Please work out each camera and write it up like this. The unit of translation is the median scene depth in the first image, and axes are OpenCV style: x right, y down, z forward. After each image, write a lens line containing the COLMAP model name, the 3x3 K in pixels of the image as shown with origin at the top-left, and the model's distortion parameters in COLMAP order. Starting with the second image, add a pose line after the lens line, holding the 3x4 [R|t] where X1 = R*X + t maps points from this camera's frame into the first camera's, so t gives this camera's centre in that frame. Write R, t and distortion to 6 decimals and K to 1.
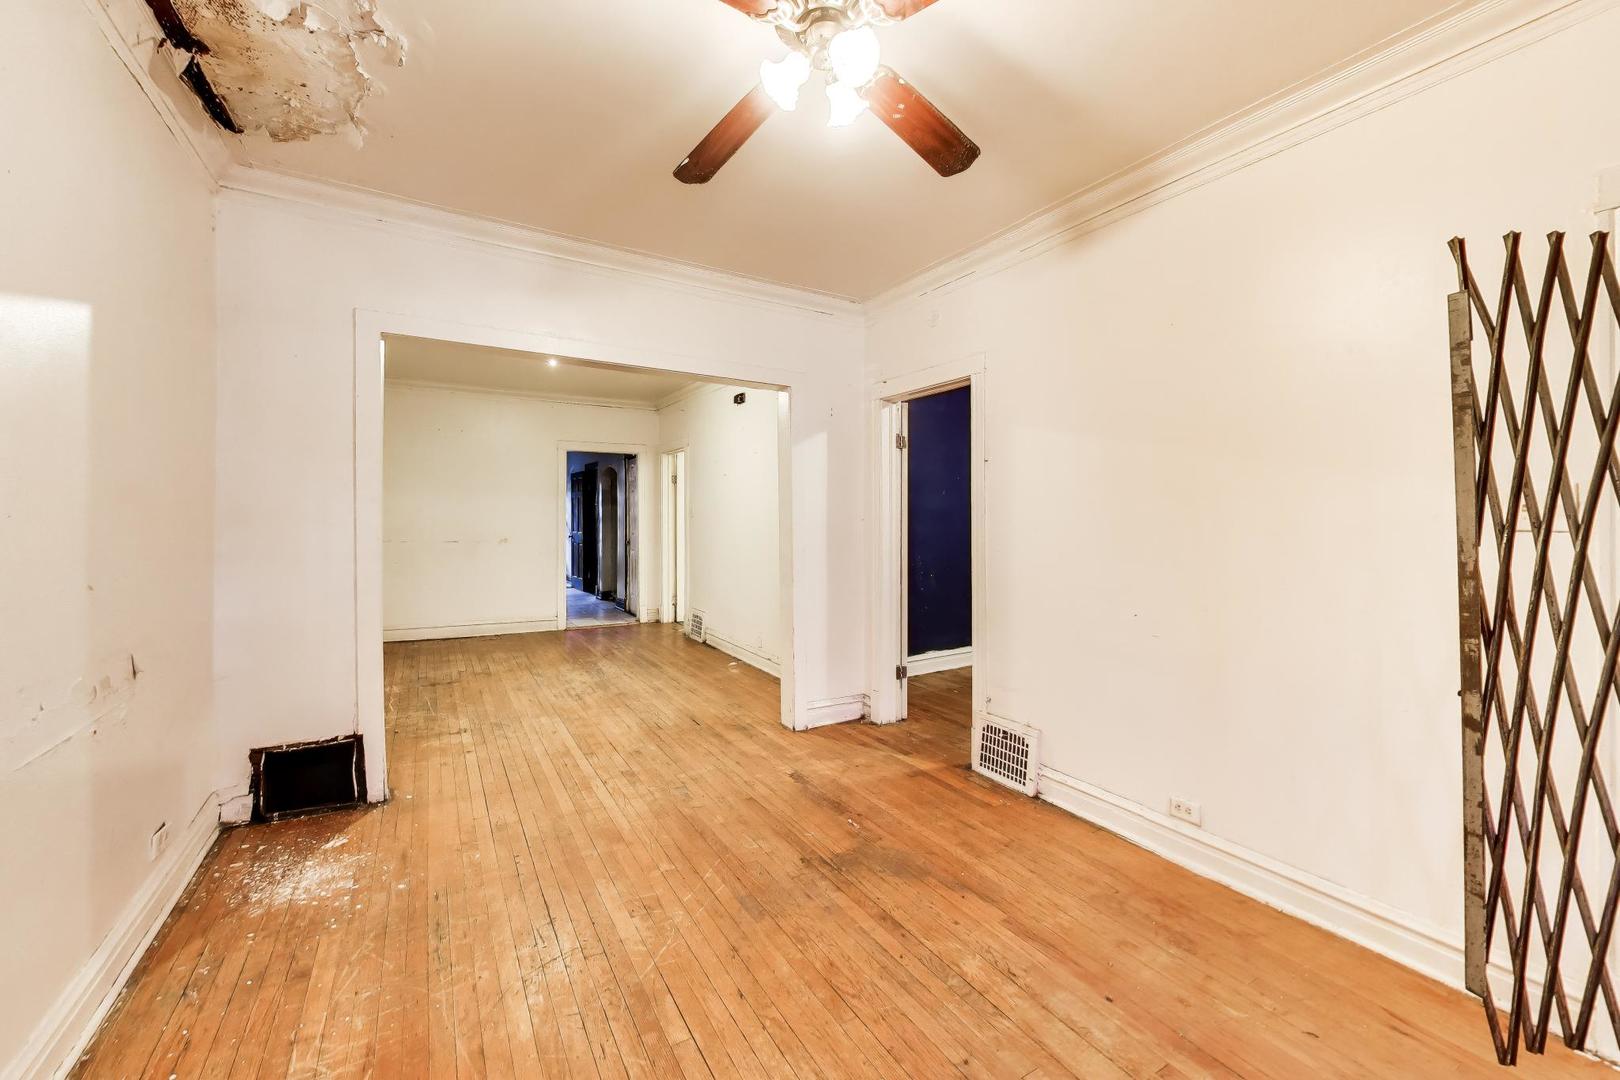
lens RADIAL K [[617.1, 0, 807.7], [0, 617.1, 518.3], [0, 0, 1]] dist [0.000088, 0.000037]
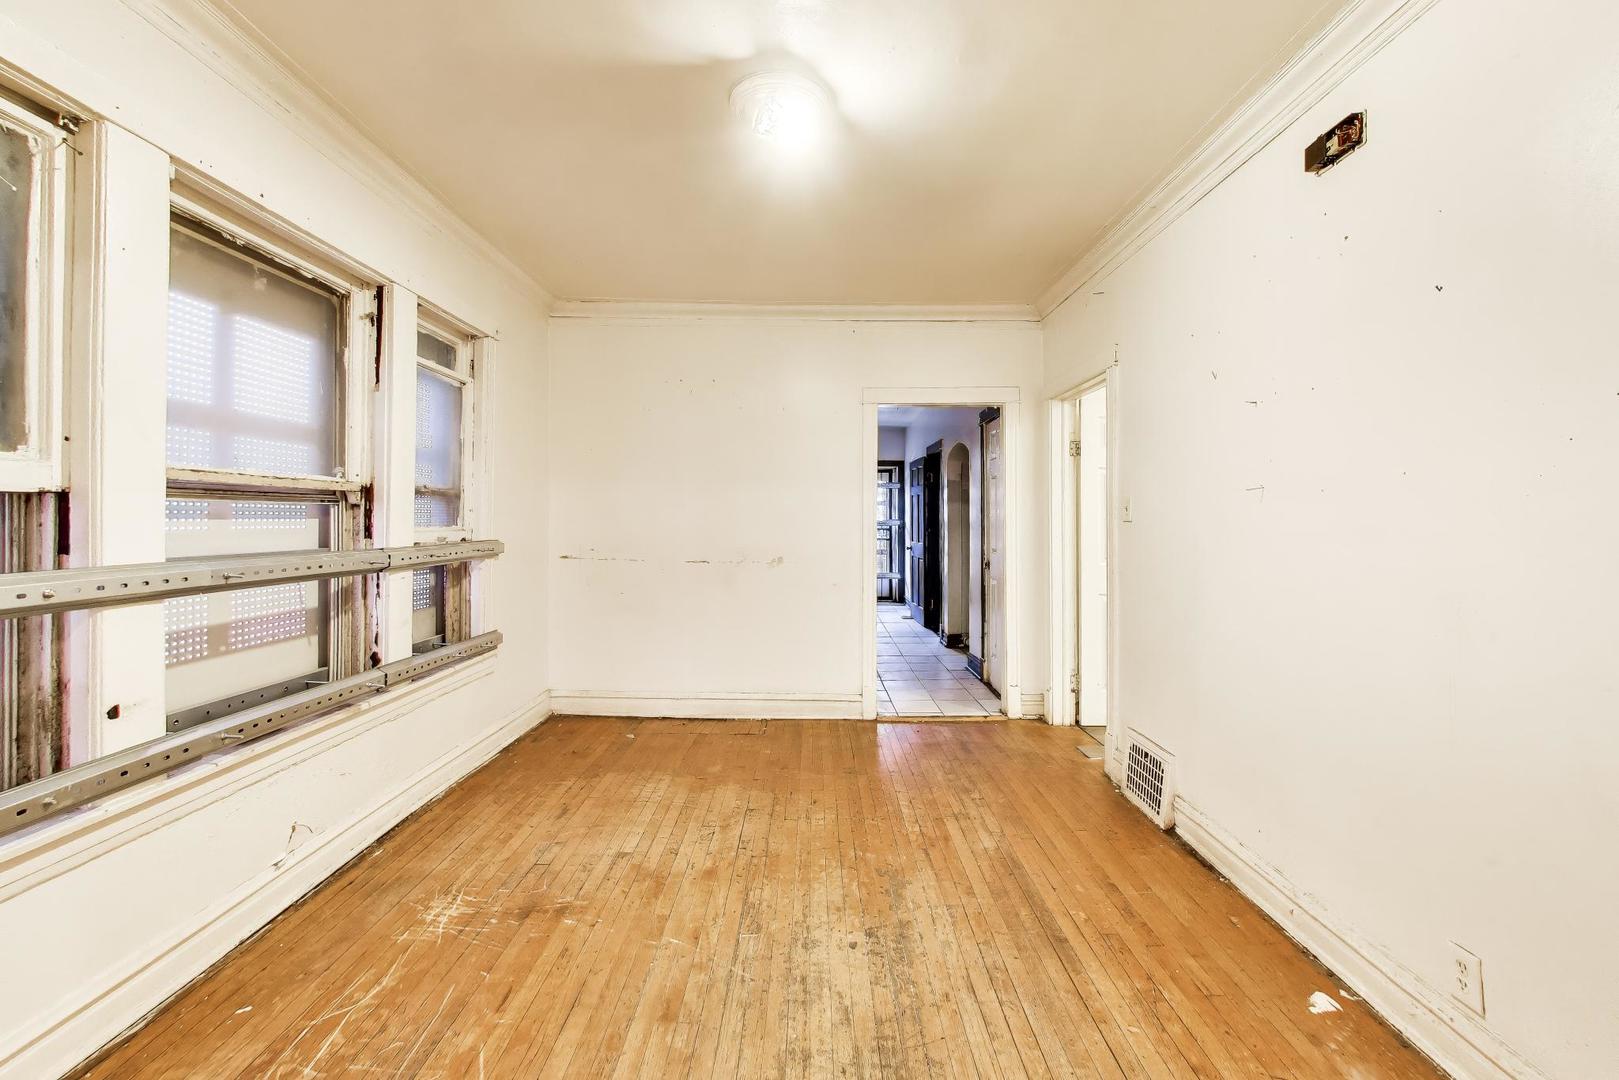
lens RADIAL K [[616.7, 0, 807.2], [0, 616.7, 518.3], [0, 0, 1]] dist [0.000088, 0.000037]
pose [[0.840921, -0.002501, -0.541152, -0.124593], [-0.002558, 0.999960, -0.008596, 0.000216], [0.541151, 0.008613, 0.840881, 0.442147]]
